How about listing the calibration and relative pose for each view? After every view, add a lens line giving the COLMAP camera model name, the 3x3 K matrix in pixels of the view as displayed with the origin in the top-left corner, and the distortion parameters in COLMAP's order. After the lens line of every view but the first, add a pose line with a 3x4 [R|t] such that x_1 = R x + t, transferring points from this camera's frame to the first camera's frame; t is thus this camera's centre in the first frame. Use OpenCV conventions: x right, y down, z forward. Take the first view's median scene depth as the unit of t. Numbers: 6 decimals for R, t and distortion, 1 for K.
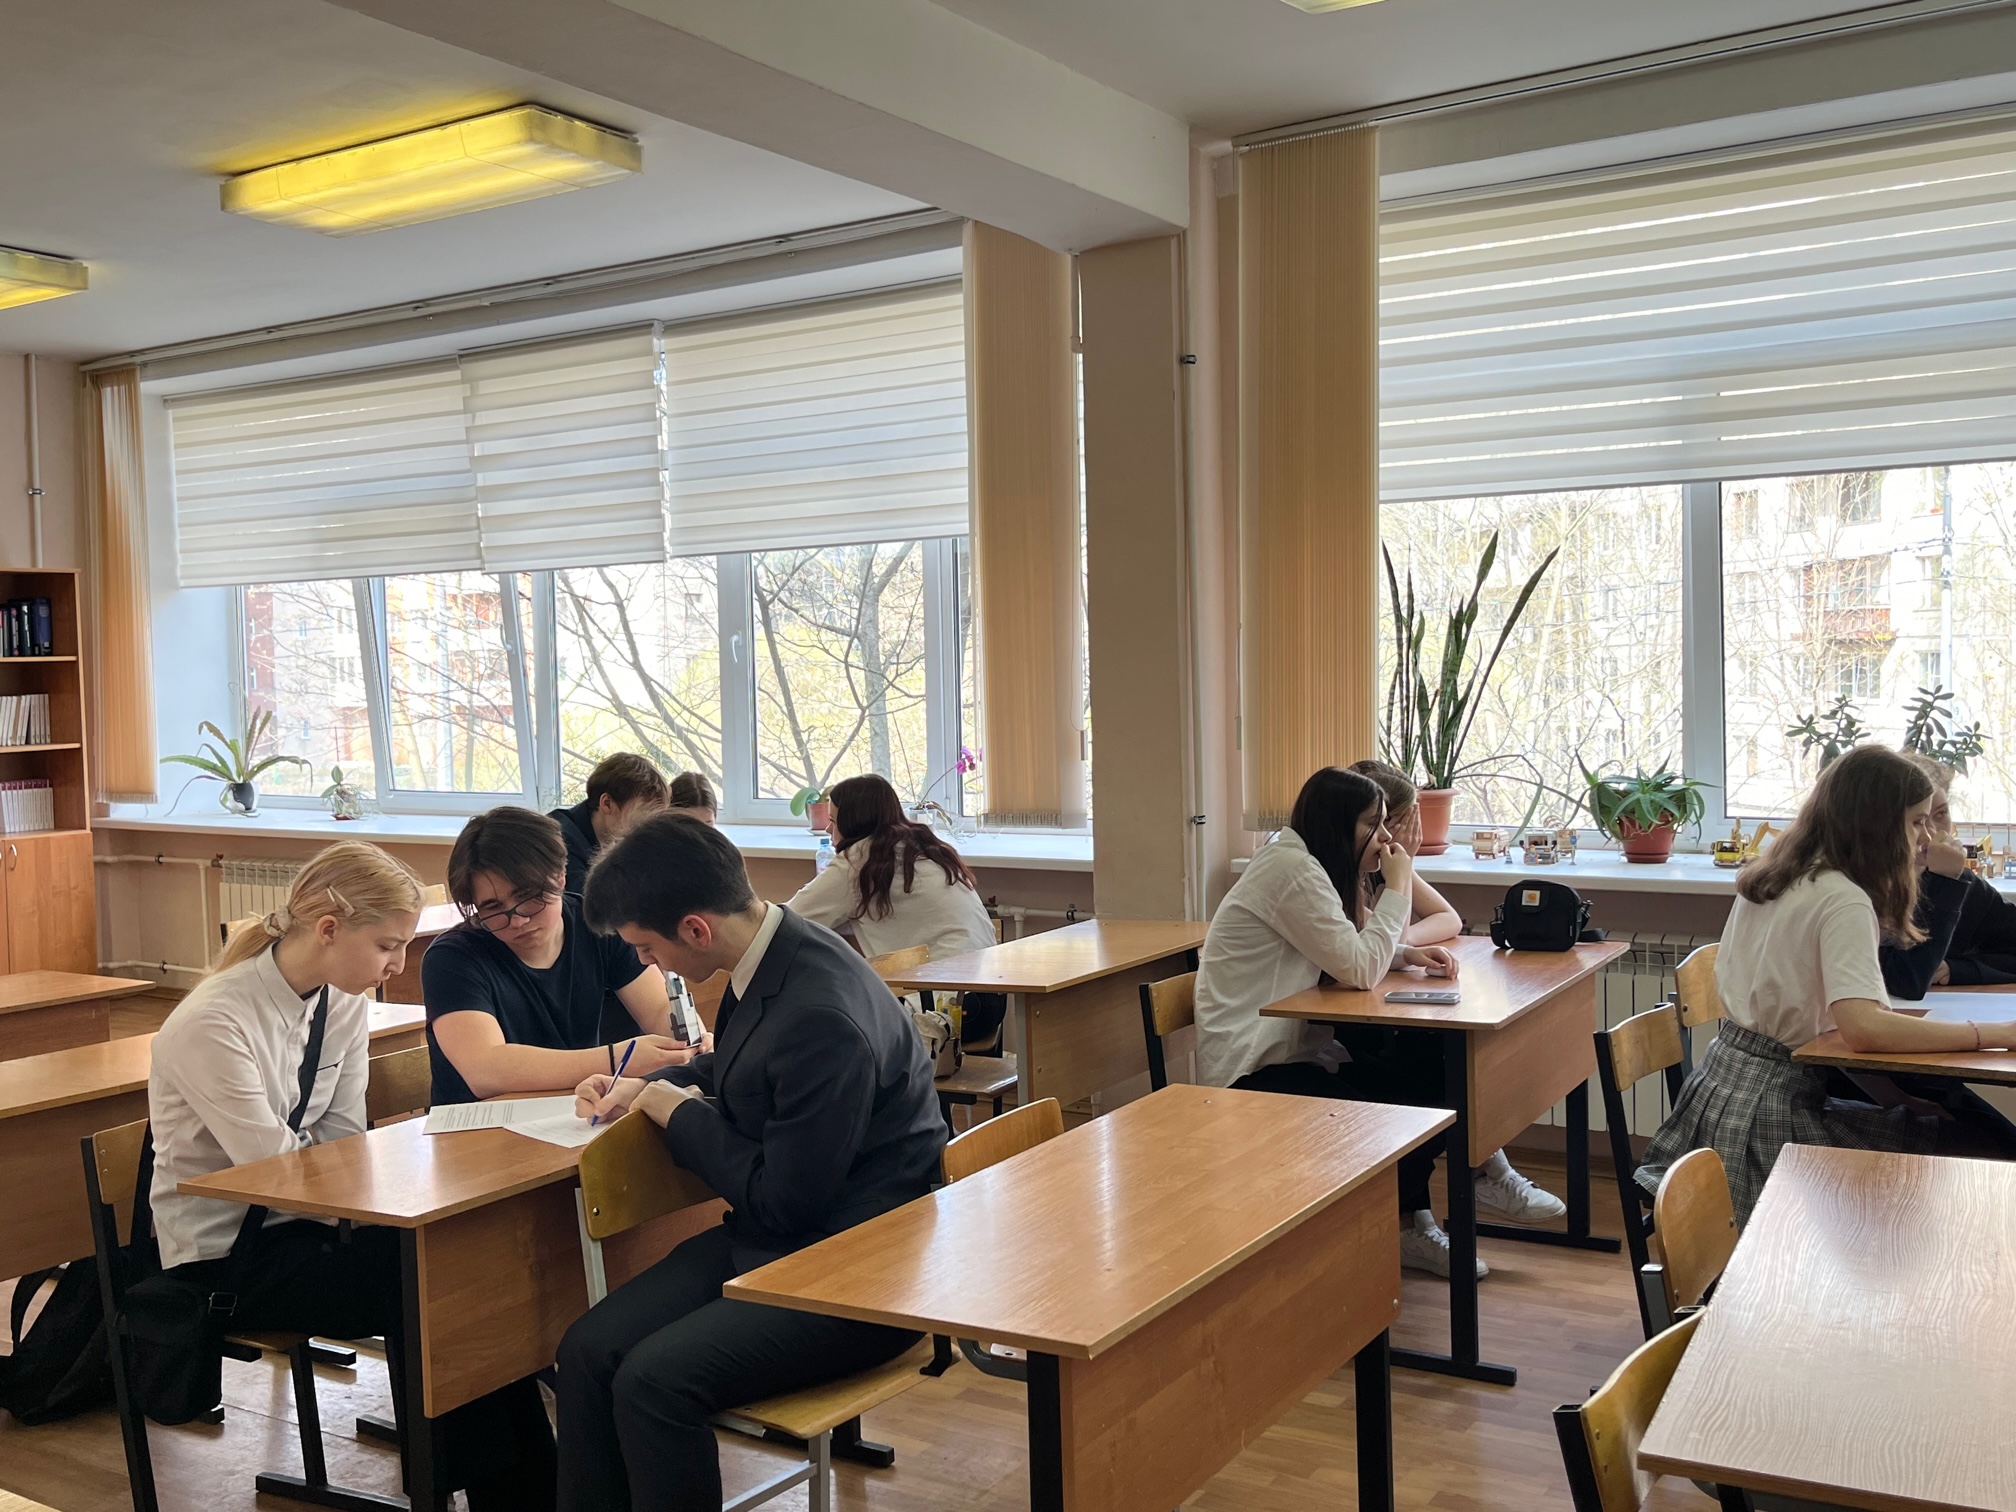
lens RADIAL K [[1900.1, 0, 1006.6], [0, 1900.1, 753.0], [0, 0, 1]] dist [-0.008104, 0.000000]
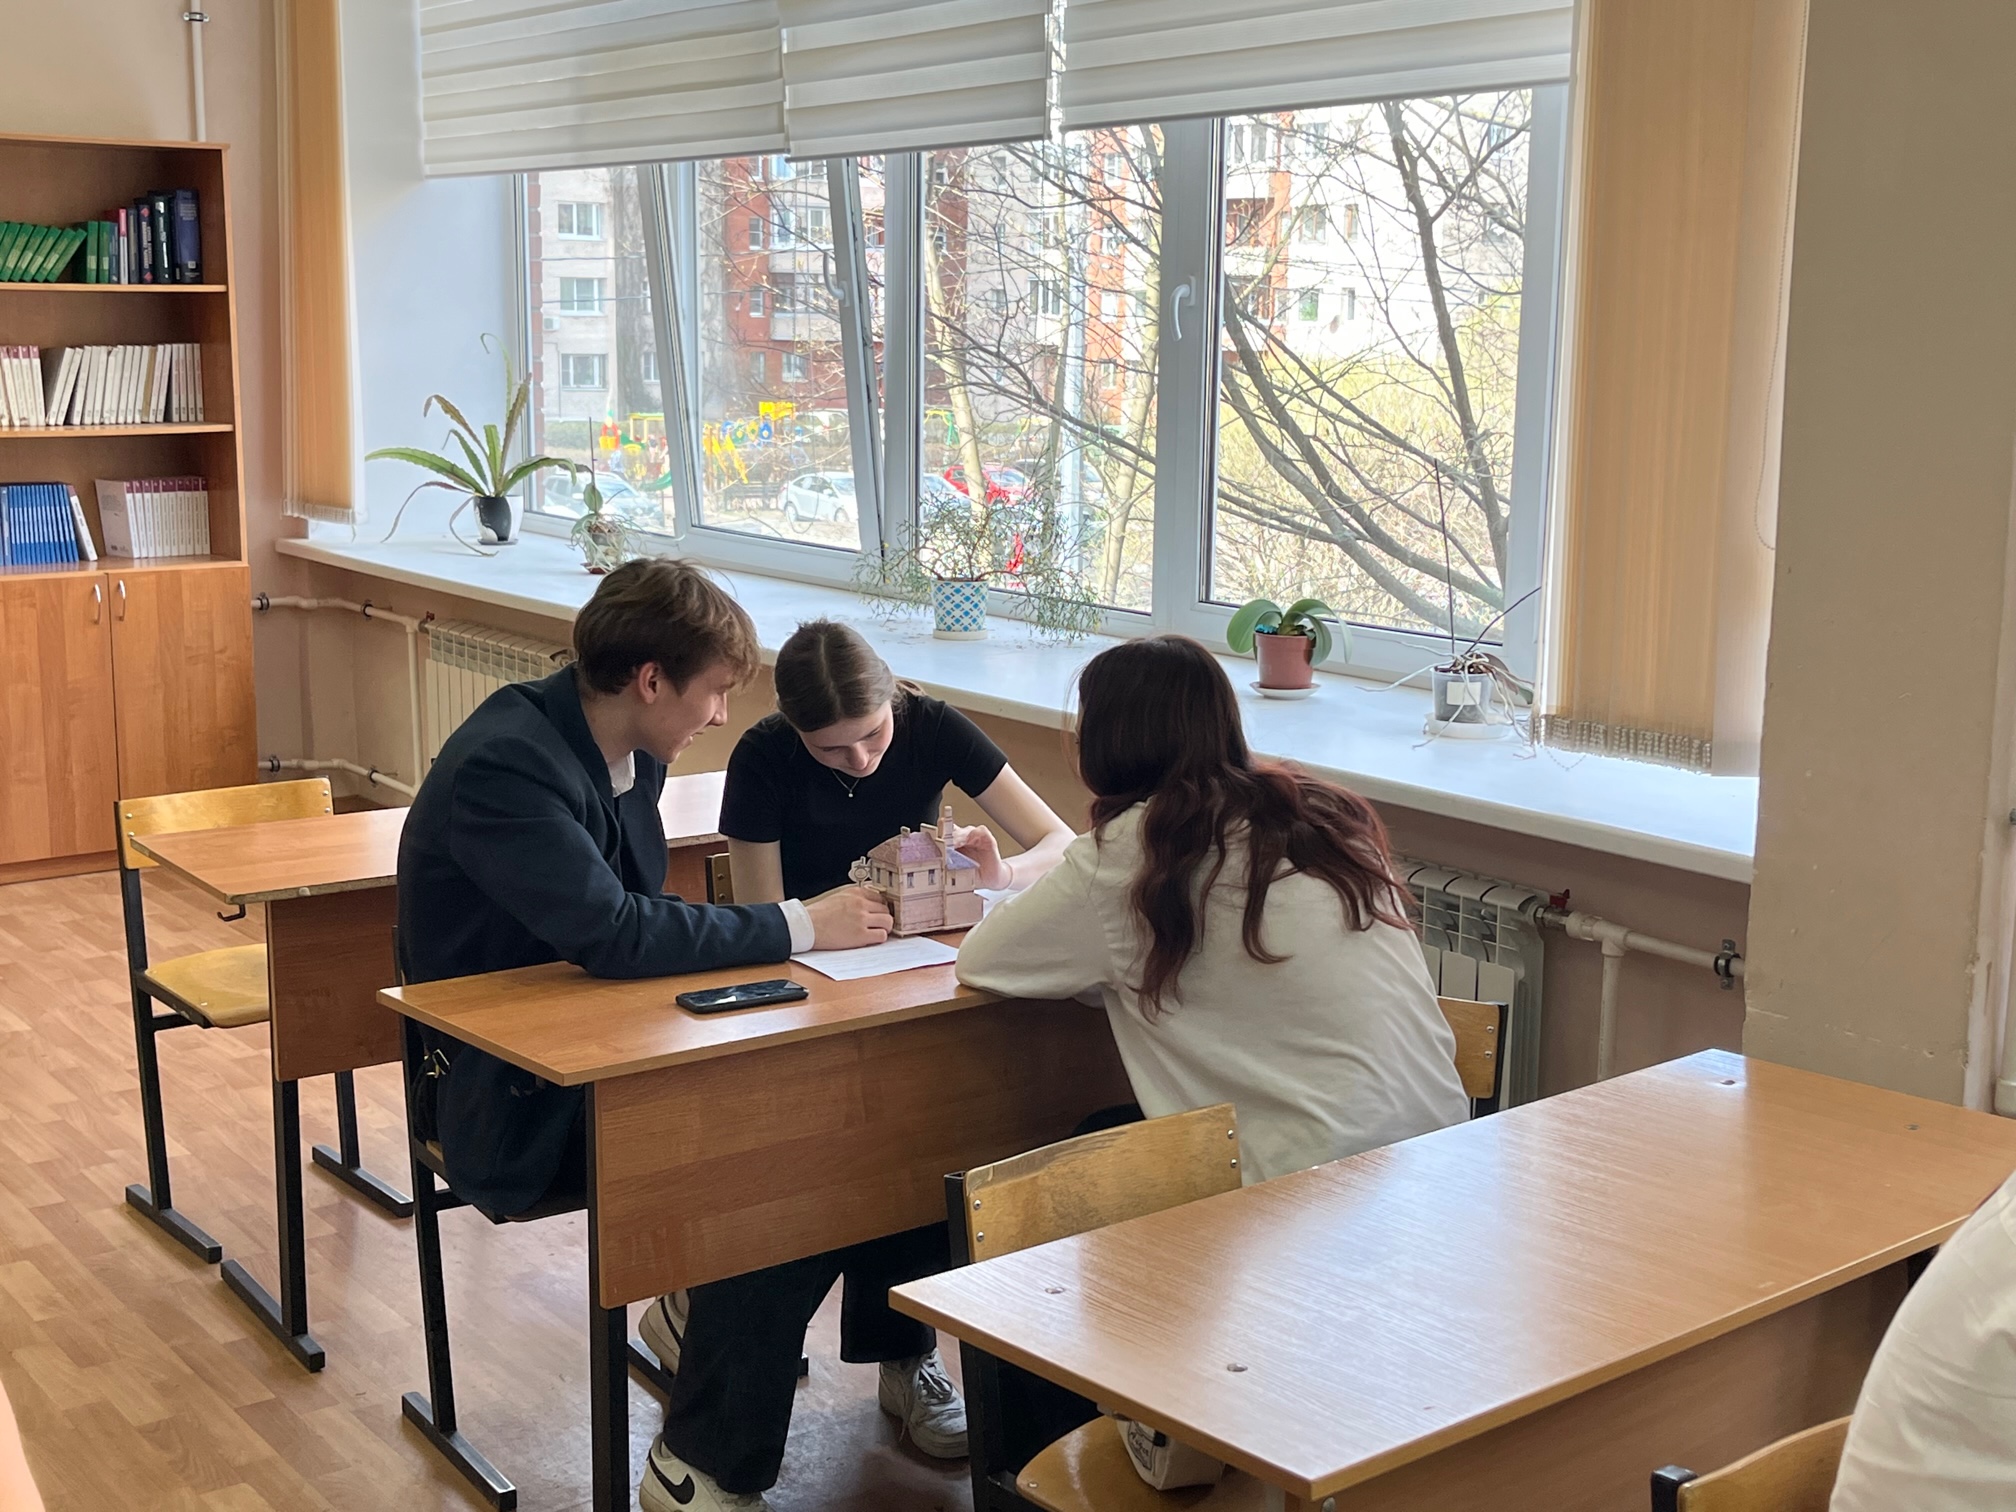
lens RADIAL K [[2472.6, 0, 1012.9], [0, 2472.6, 760.2], [0, 0, 1]] dist [0.035672, 0.000000]
pose [[0.933679, 0.093520, -0.345684, 0.054228], [-0.044413, 0.988086, 0.147354, -0.028163], [0.355346, -0.122228, 0.926709, 0.305552]]
